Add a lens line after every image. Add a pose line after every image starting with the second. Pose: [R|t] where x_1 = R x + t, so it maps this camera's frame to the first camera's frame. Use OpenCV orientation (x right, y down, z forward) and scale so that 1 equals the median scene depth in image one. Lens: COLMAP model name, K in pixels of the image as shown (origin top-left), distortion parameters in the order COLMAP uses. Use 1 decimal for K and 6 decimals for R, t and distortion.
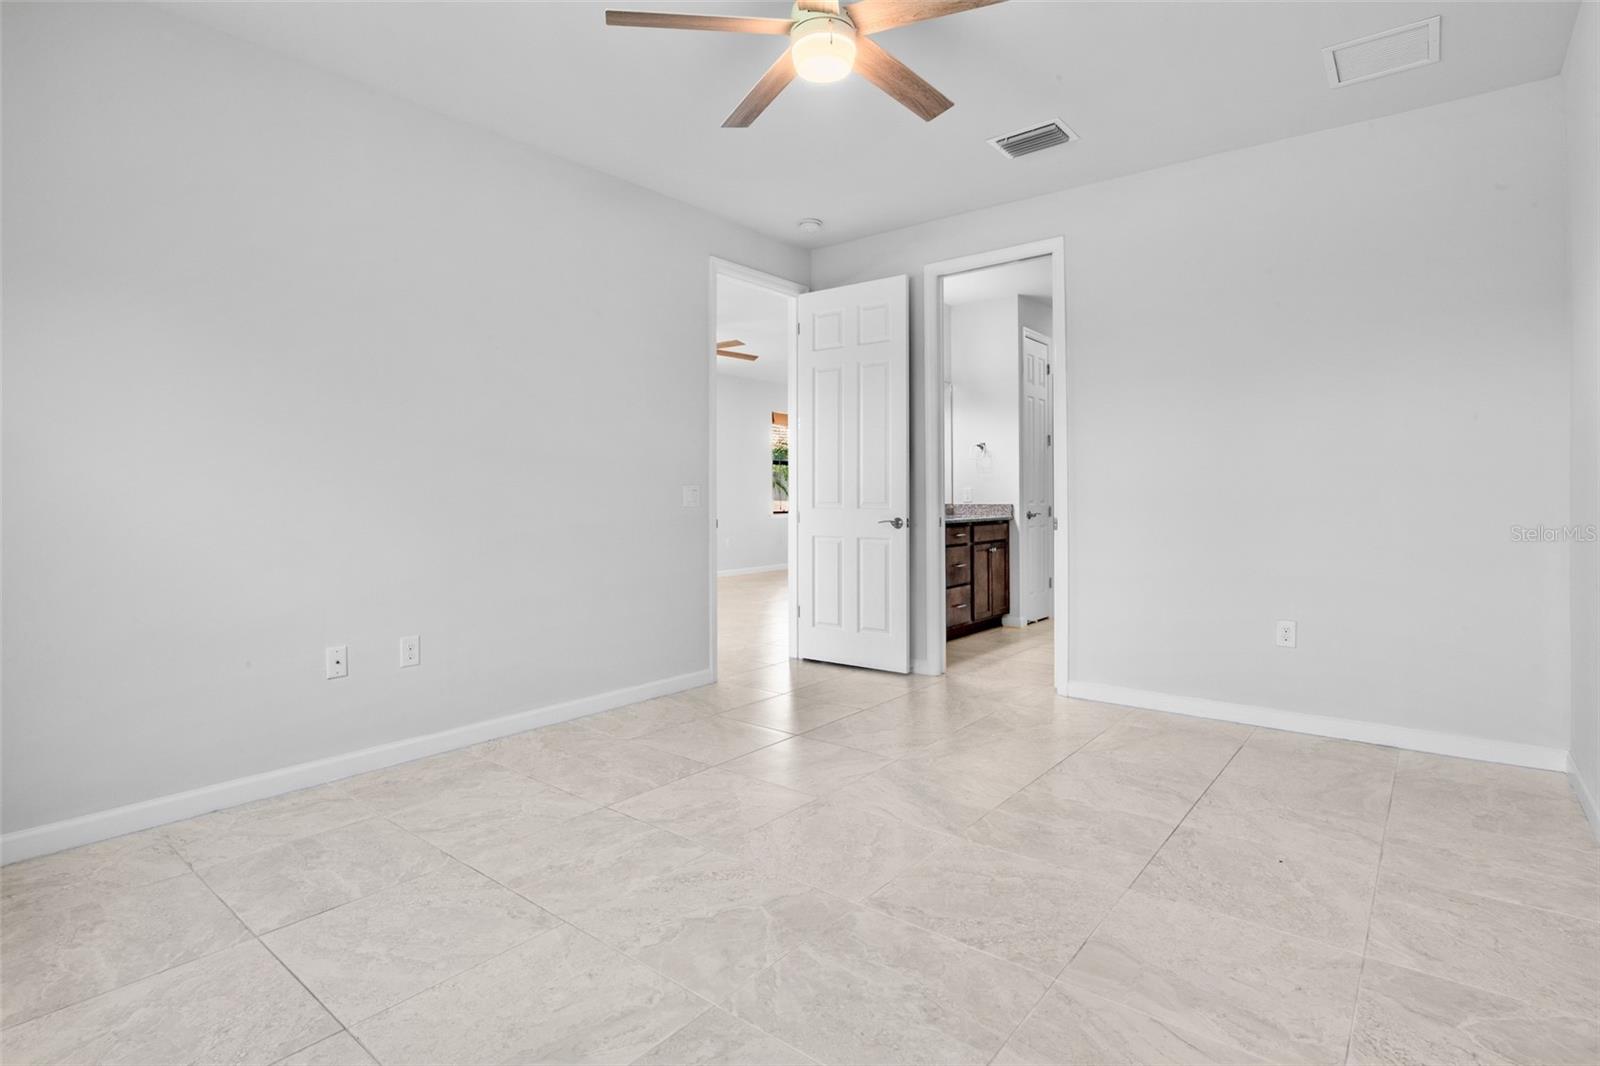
lens RADIAL K [[789.2, 0, 797.3], [0, 789.2, 501.5], [0, 0, 1]] dist [-0.014933, 0.000162]
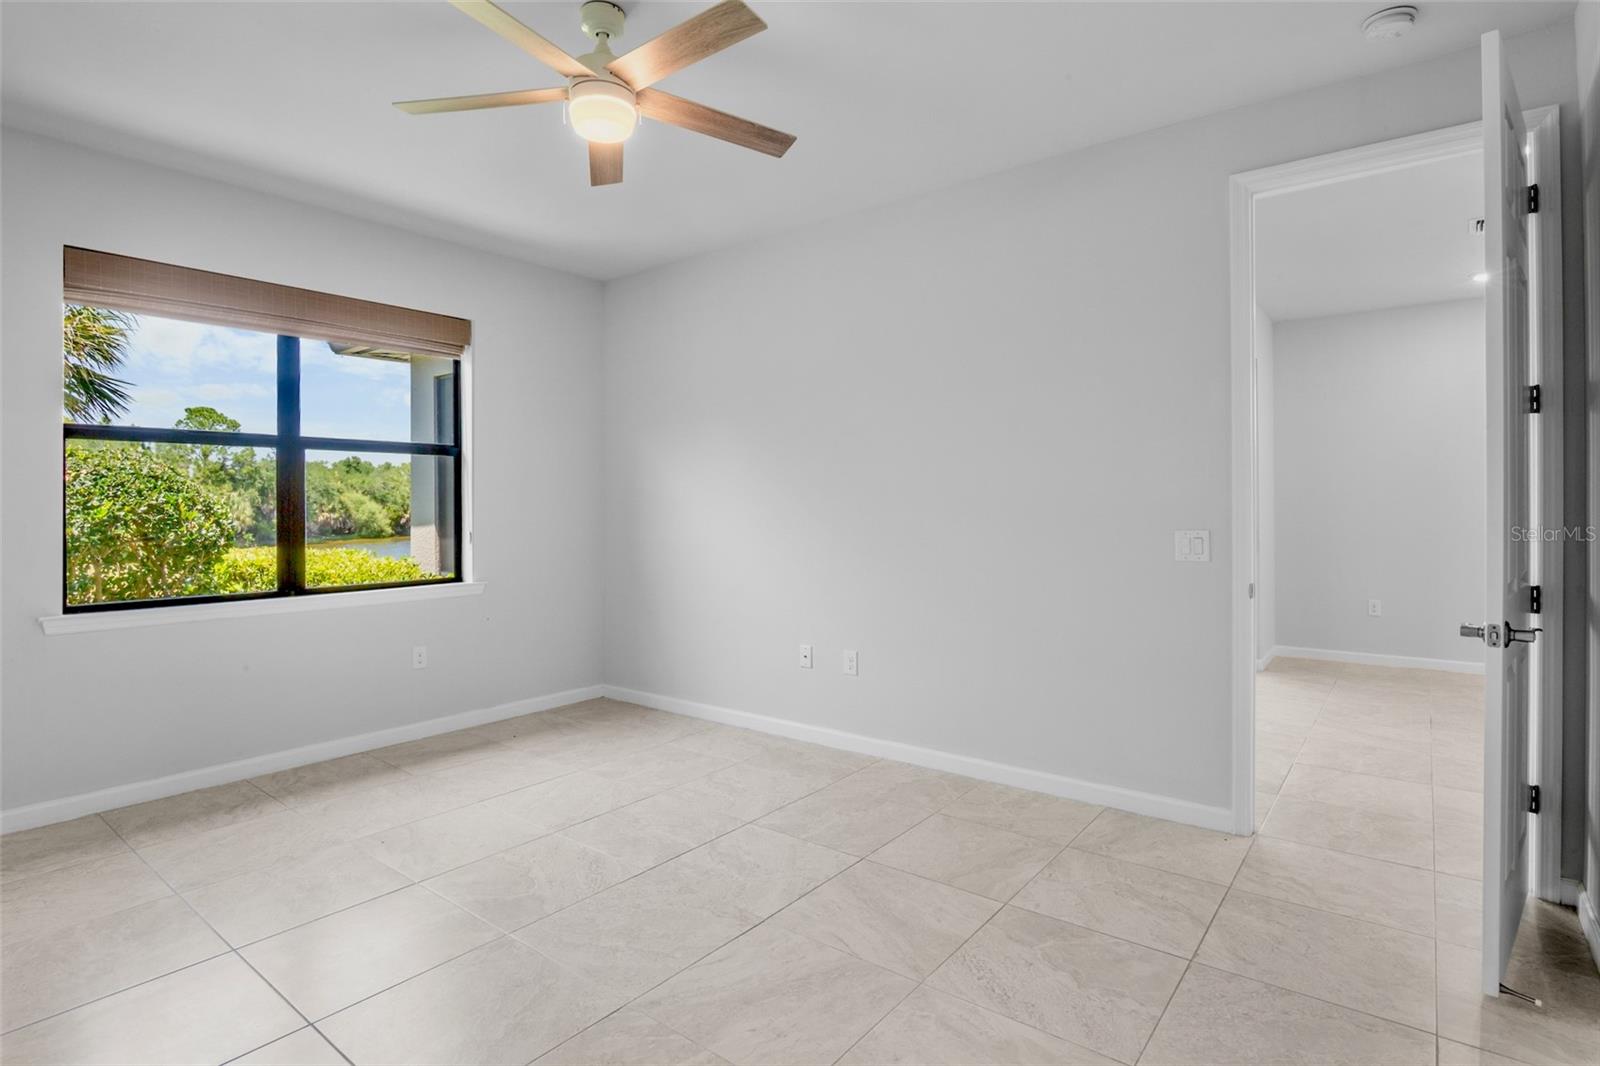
lens RADIAL K [[813.4, 0, 801.4], [0, 813.4, 516.7], [0, 0, 1]] dist [-0.025305, -0.000317]
pose [[0.023287, 0.016532, -0.999592, 0.867983], [-0.003640, 0.999858, 0.016451, -0.065486], [0.999722, 0.003255, 0.023344, 1.000440]]
